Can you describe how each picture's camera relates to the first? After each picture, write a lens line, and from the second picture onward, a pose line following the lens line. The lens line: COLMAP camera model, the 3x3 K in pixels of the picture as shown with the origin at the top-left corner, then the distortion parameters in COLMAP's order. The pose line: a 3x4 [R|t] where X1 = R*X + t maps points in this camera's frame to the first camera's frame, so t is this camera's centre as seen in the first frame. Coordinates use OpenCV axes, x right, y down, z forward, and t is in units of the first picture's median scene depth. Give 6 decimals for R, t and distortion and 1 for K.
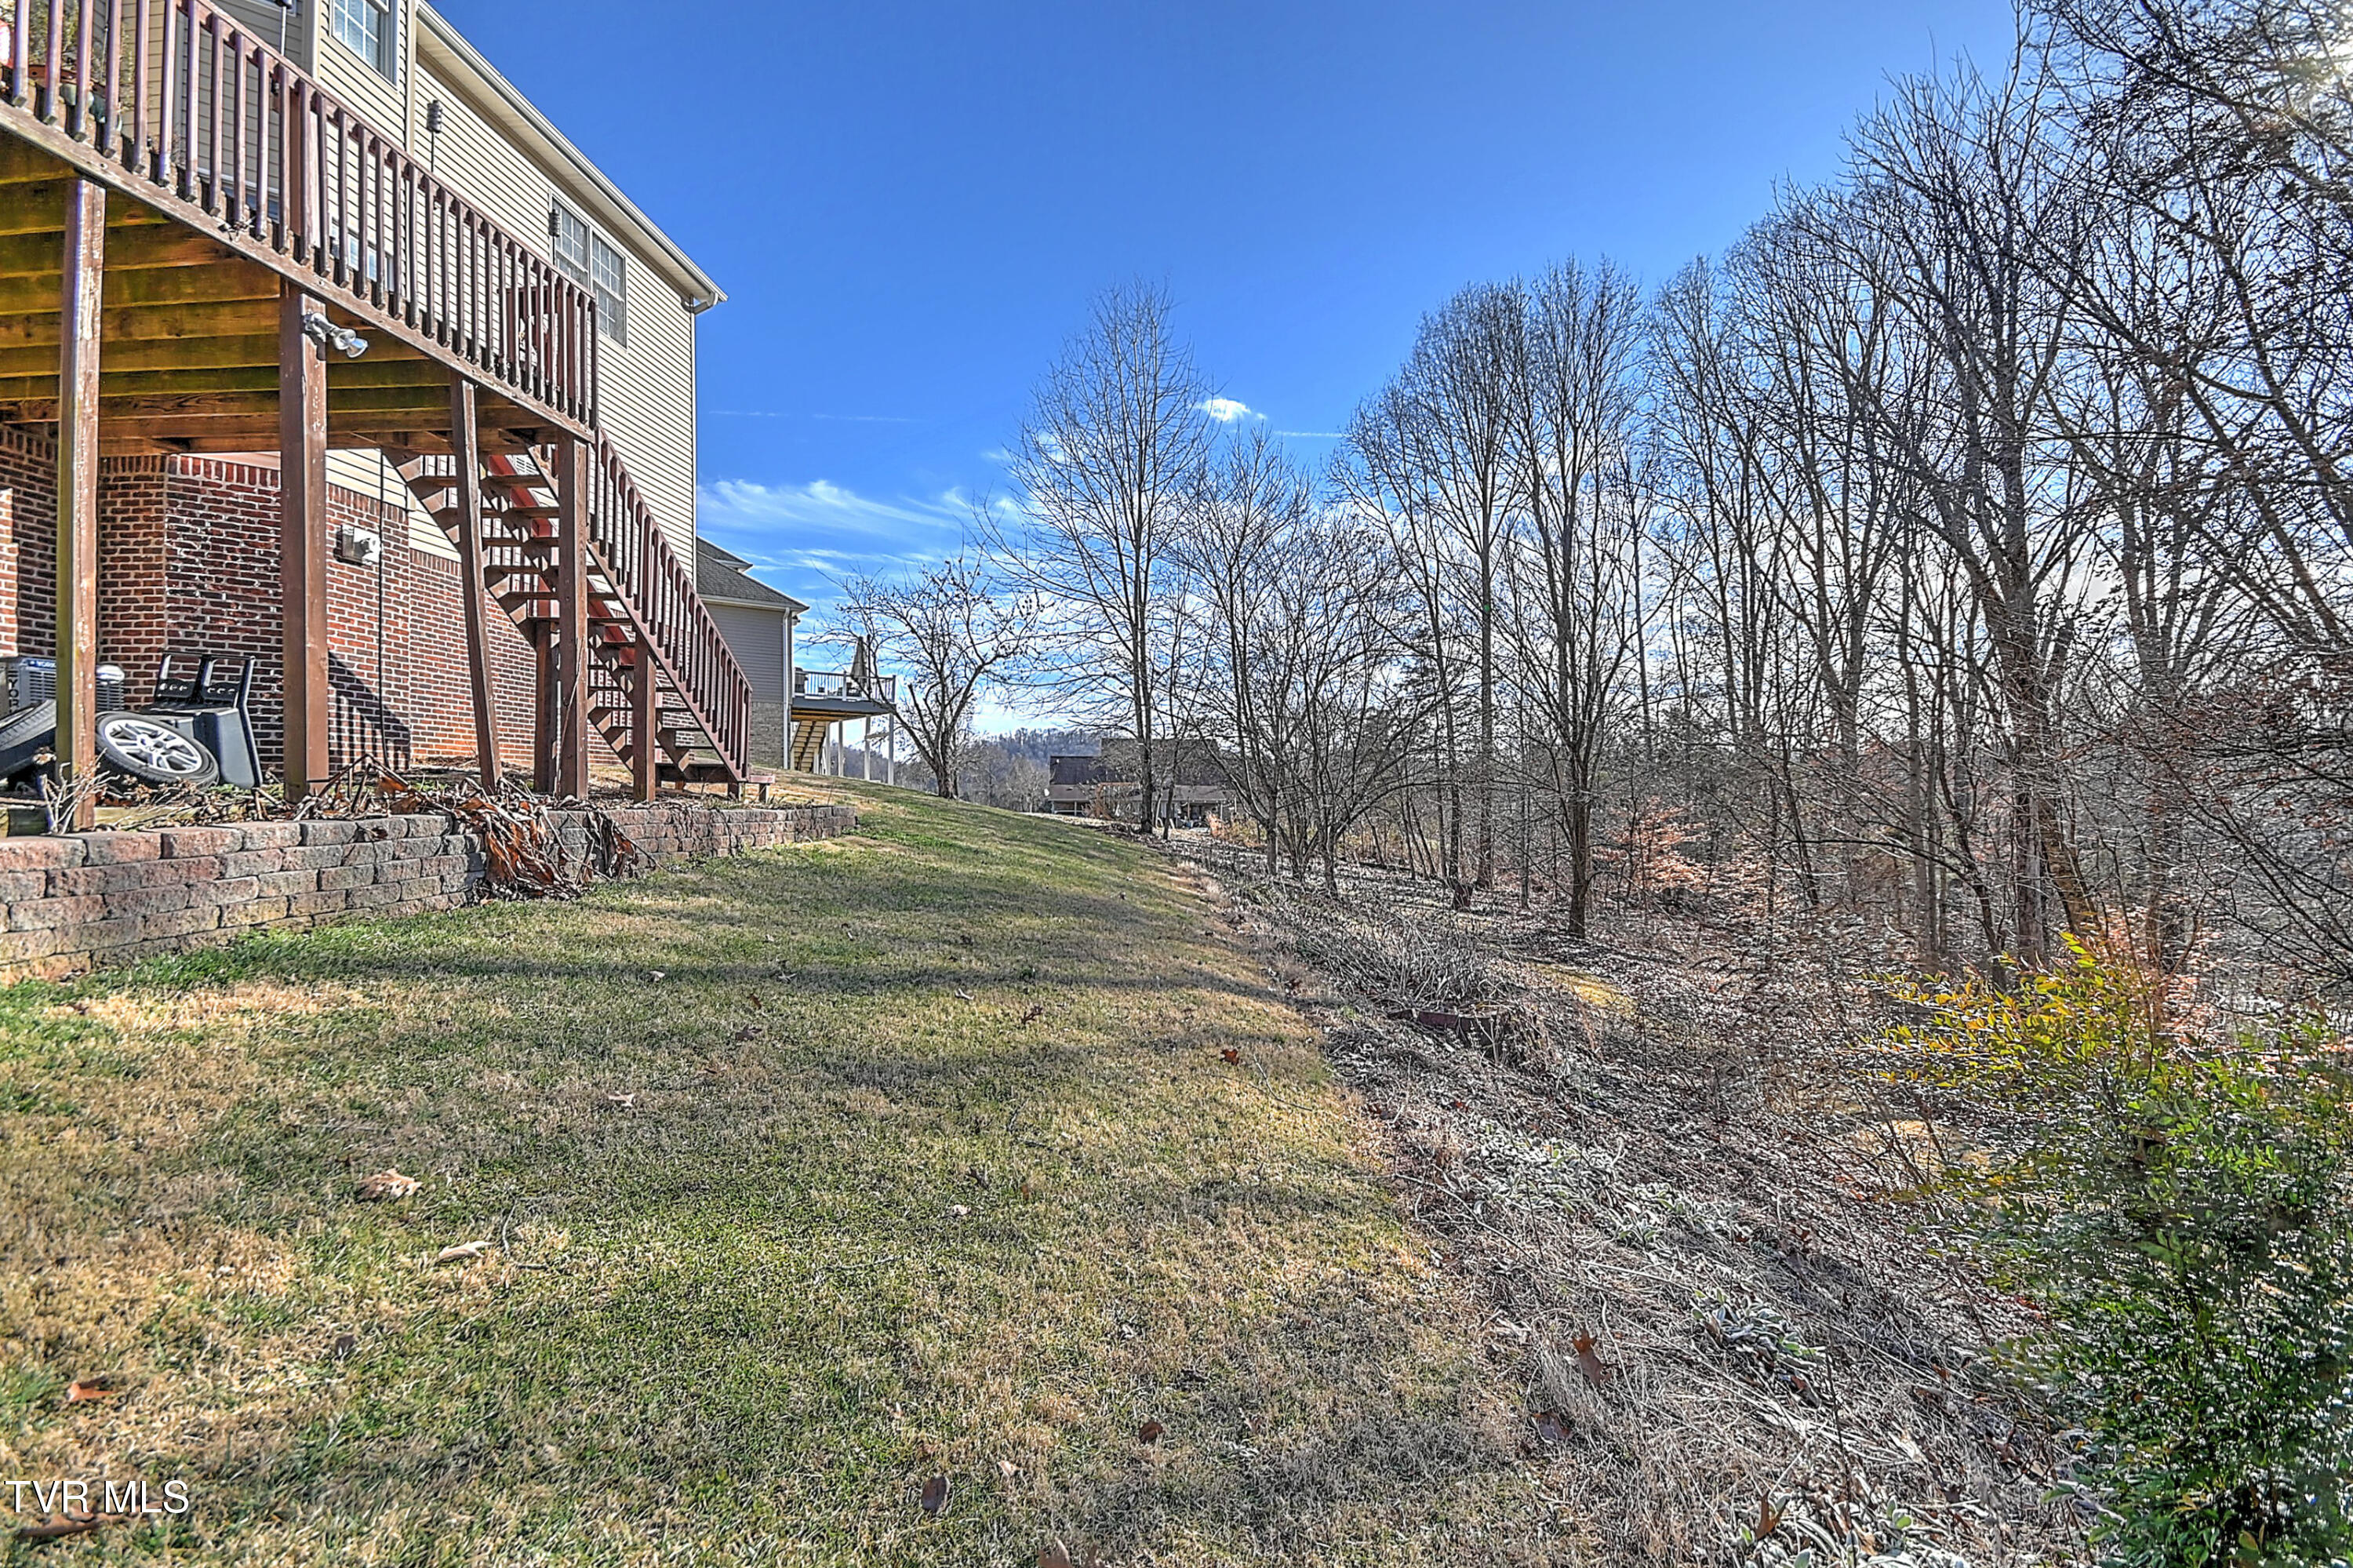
lens RADIAL K [[1000.3, 0, 1166.9], [0, 1000.3, 785.3], [0, 0, 1]] dist [0.002175, 0.000174]
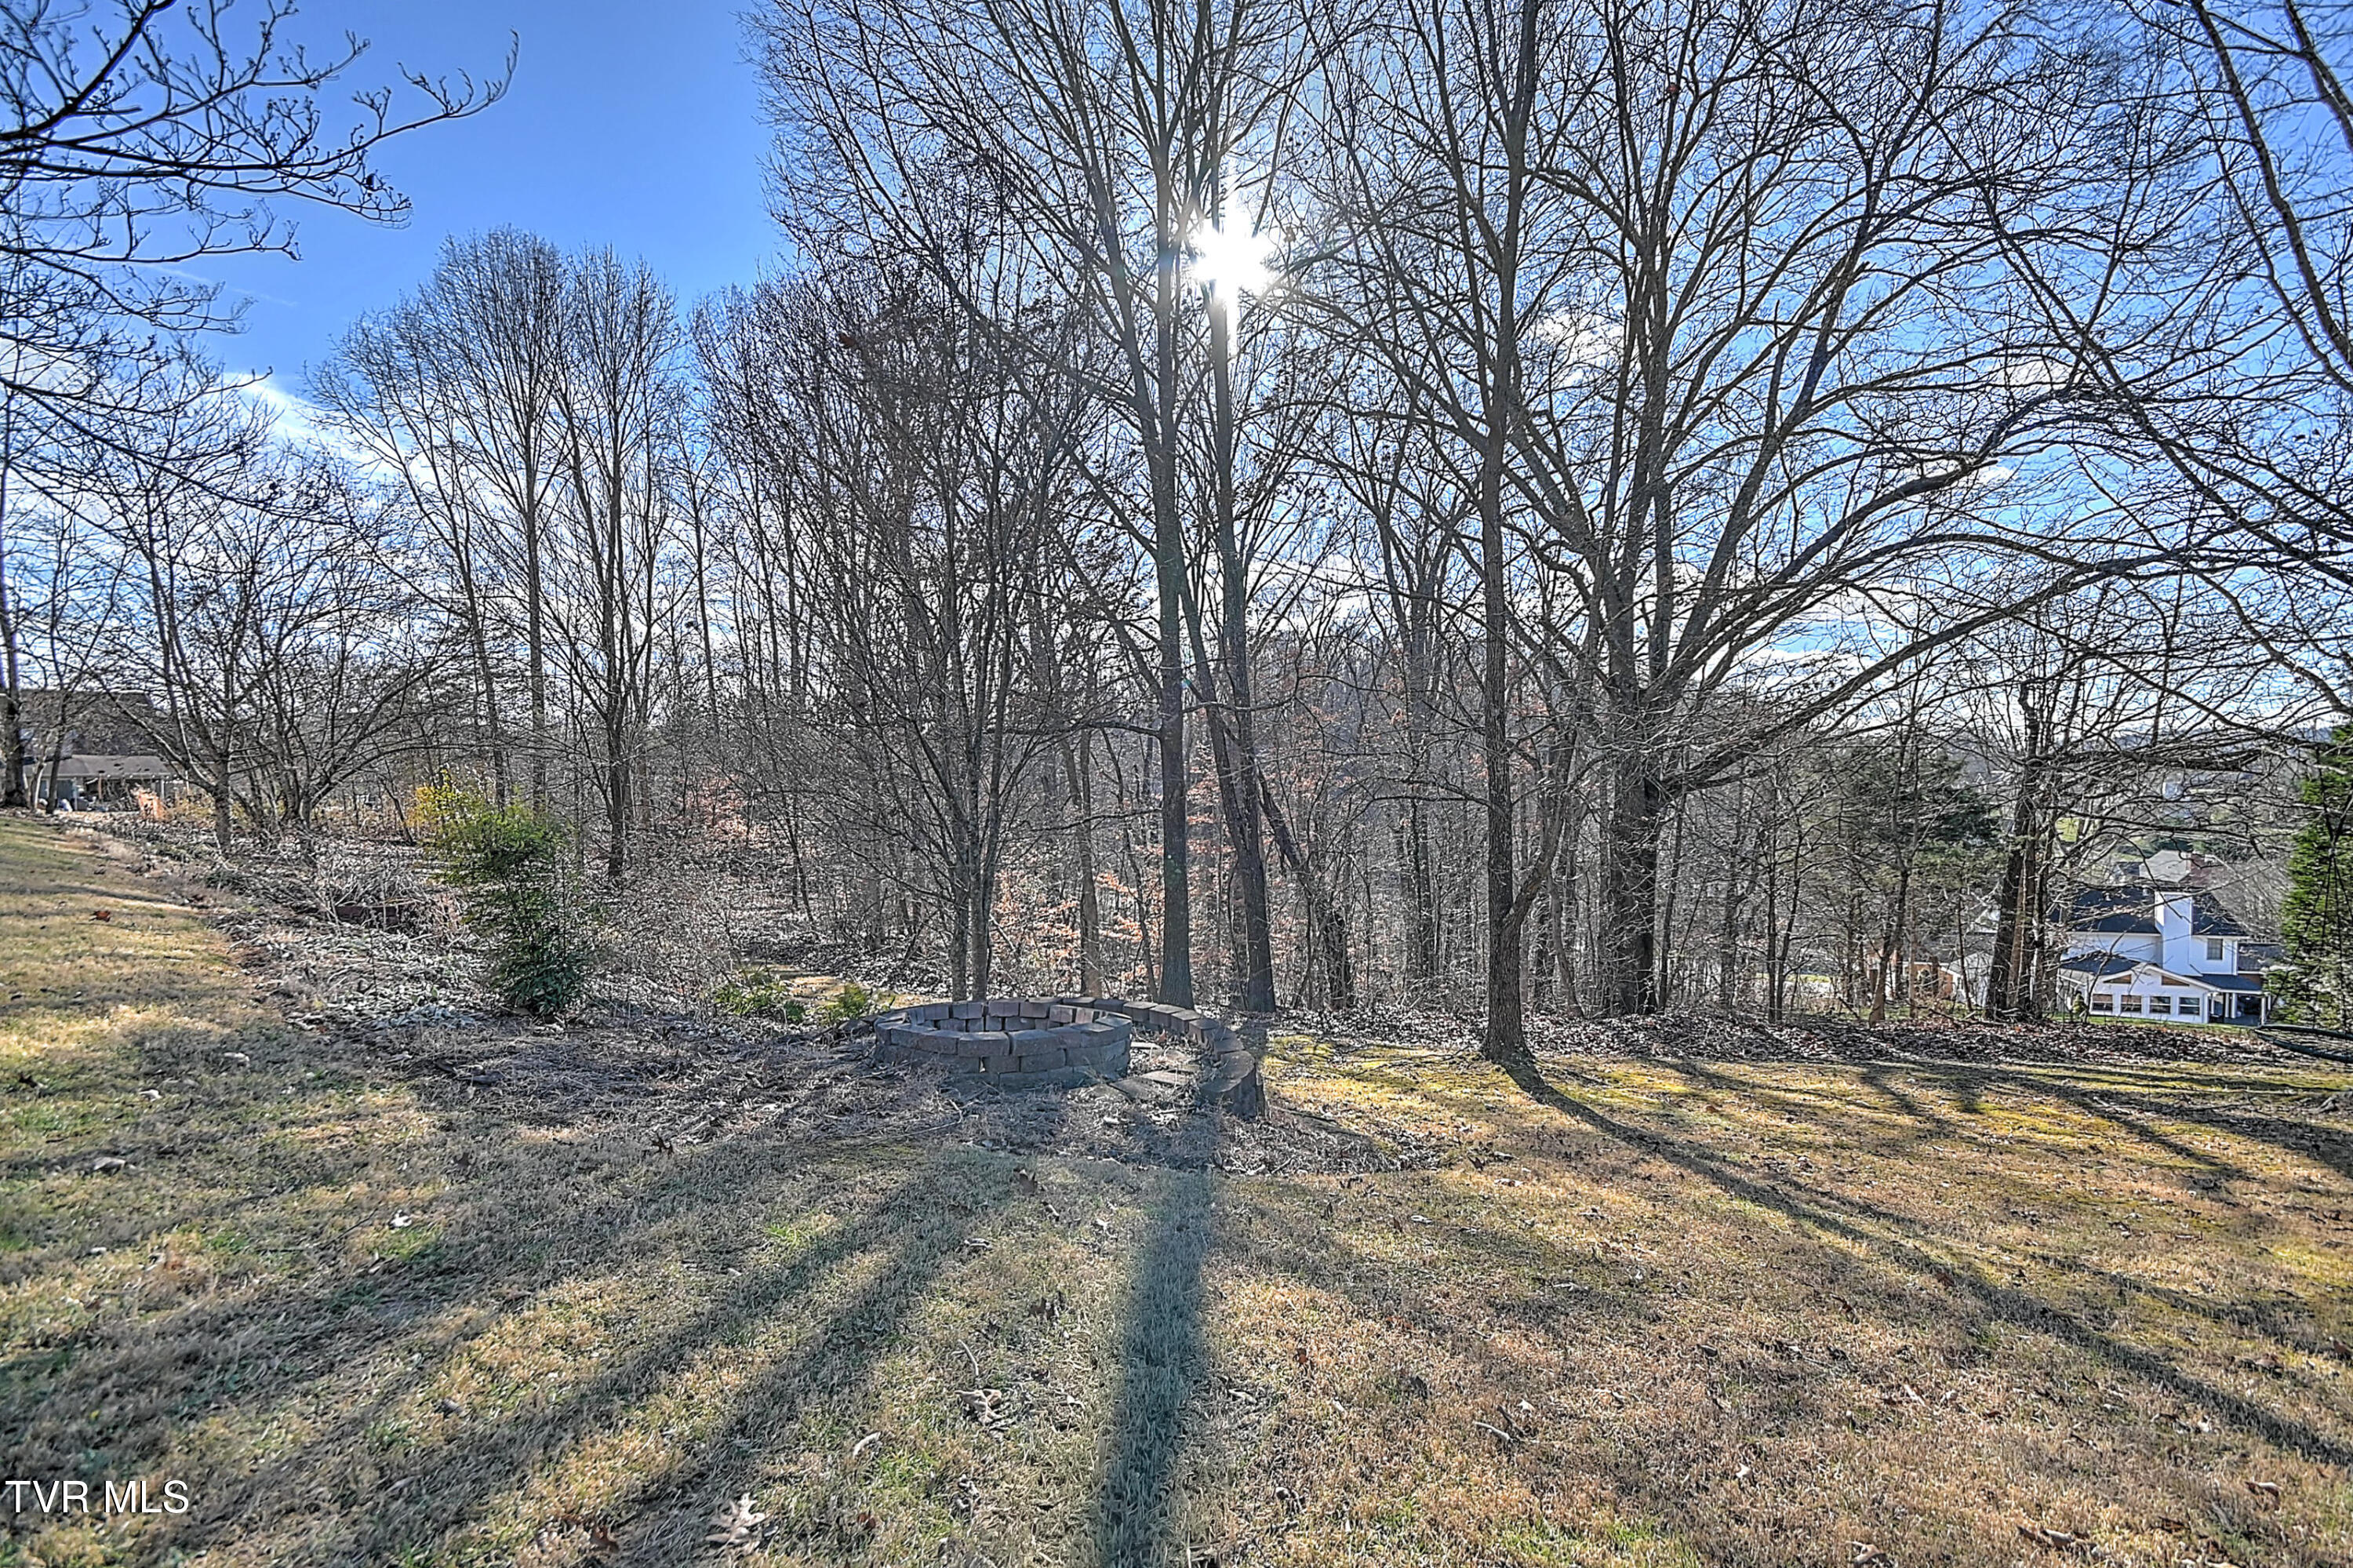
lens RADIAL K [[1012.6, 0, 1173.4], [0, 1012.6, 775.3], [0, 0, 1]] dist [0.001327, -0.010495]
pose [[0.668177, -0.010827, 0.743923, 0.005564], [-0.001867, 0.999867, 0.016228, 0.004388], [-0.744000, -0.012232, 0.668068, -0.134438]]
